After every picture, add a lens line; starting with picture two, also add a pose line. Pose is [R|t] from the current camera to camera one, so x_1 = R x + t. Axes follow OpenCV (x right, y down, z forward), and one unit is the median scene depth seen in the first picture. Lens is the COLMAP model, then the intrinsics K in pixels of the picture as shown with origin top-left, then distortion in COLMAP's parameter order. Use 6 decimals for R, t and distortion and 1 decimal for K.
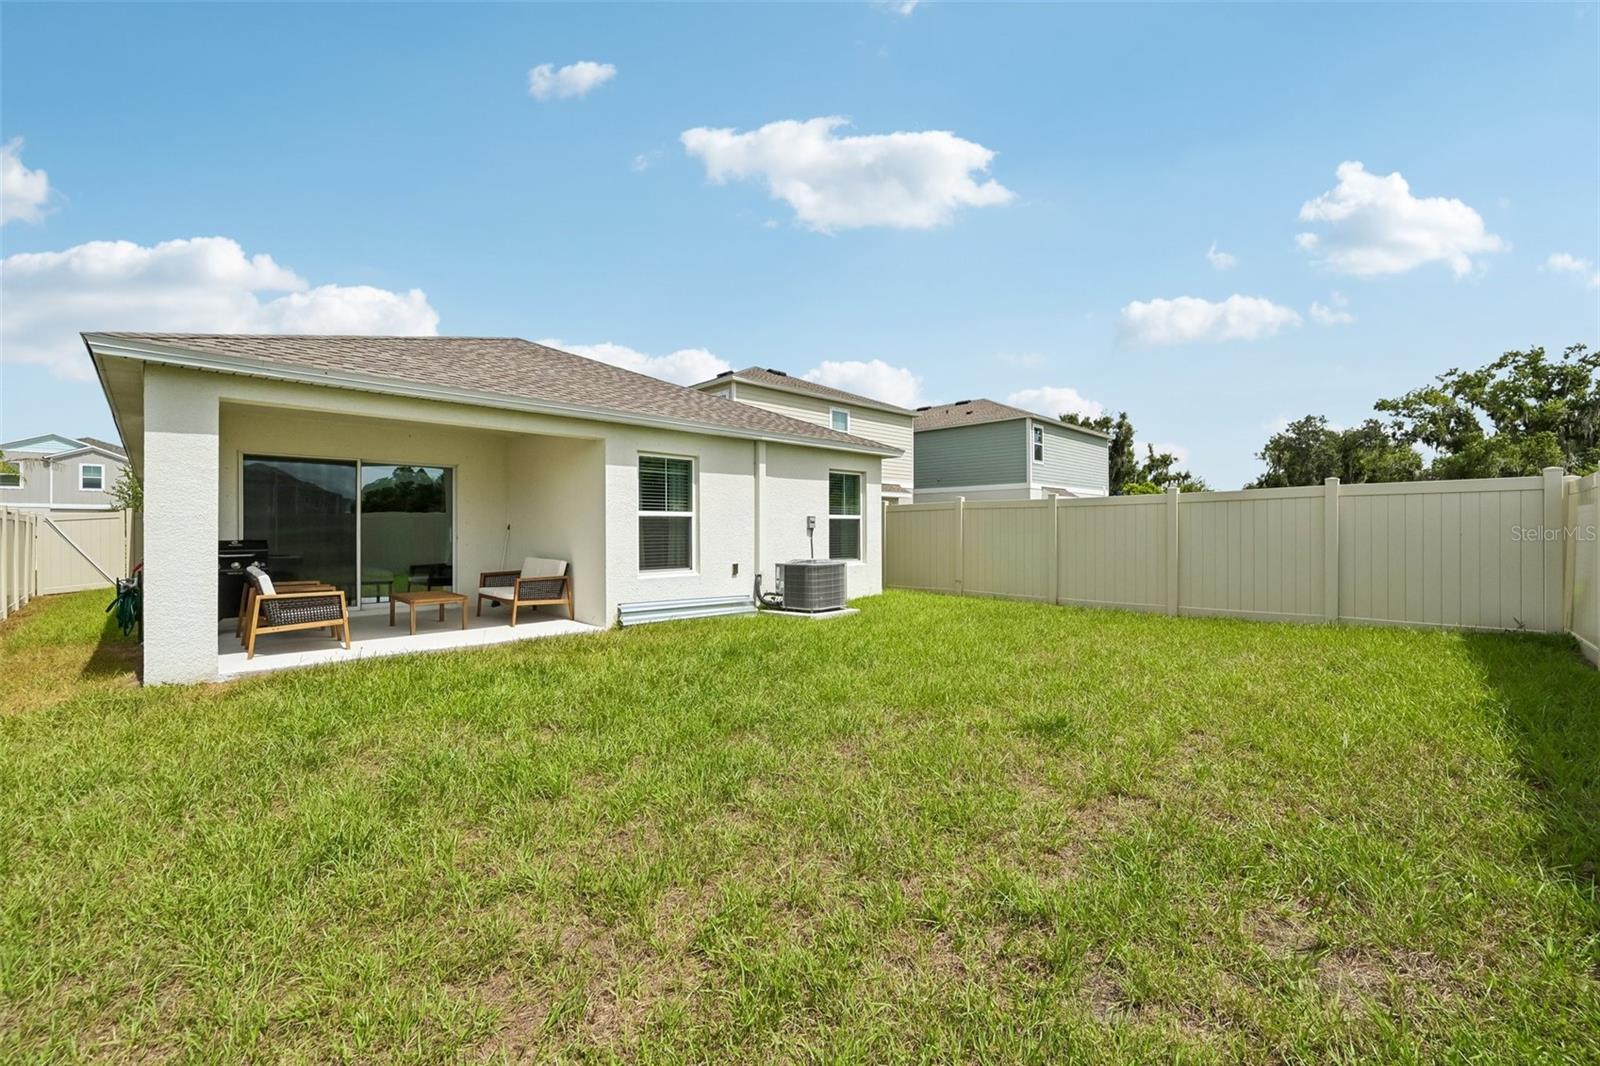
lens RADIAL K [[655.7, 0, 800.0], [0, 655.7, 533.0], [0, 0, 1]] dist [-0.000372, -0.000087]
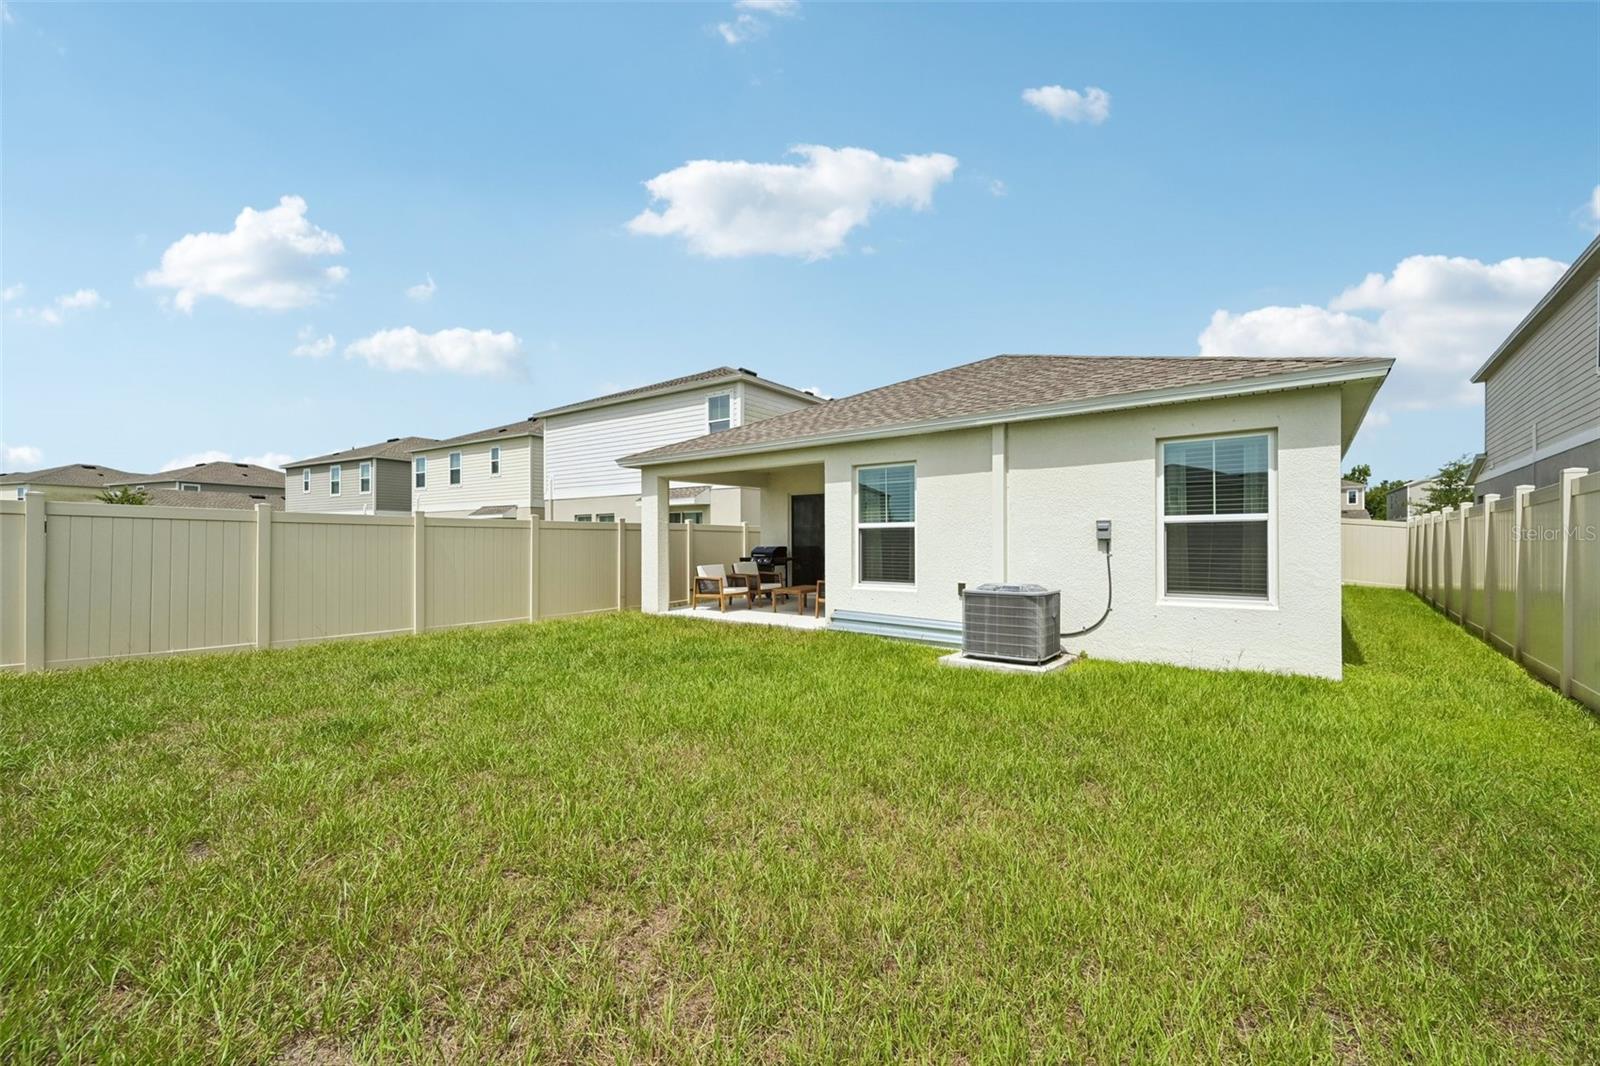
lens RADIAL K [[655.7, 0, 800.0], [0, 655.7, 533.0], [0, 0, 1]] dist [-0.000372, -0.000087]
pose [[0.104923, -0.010415, -0.994426, 0.733187], [-0.002661, 0.999939, -0.010753, -0.006431], [0.994477, 0.003775, 0.104889, 0.752713]]
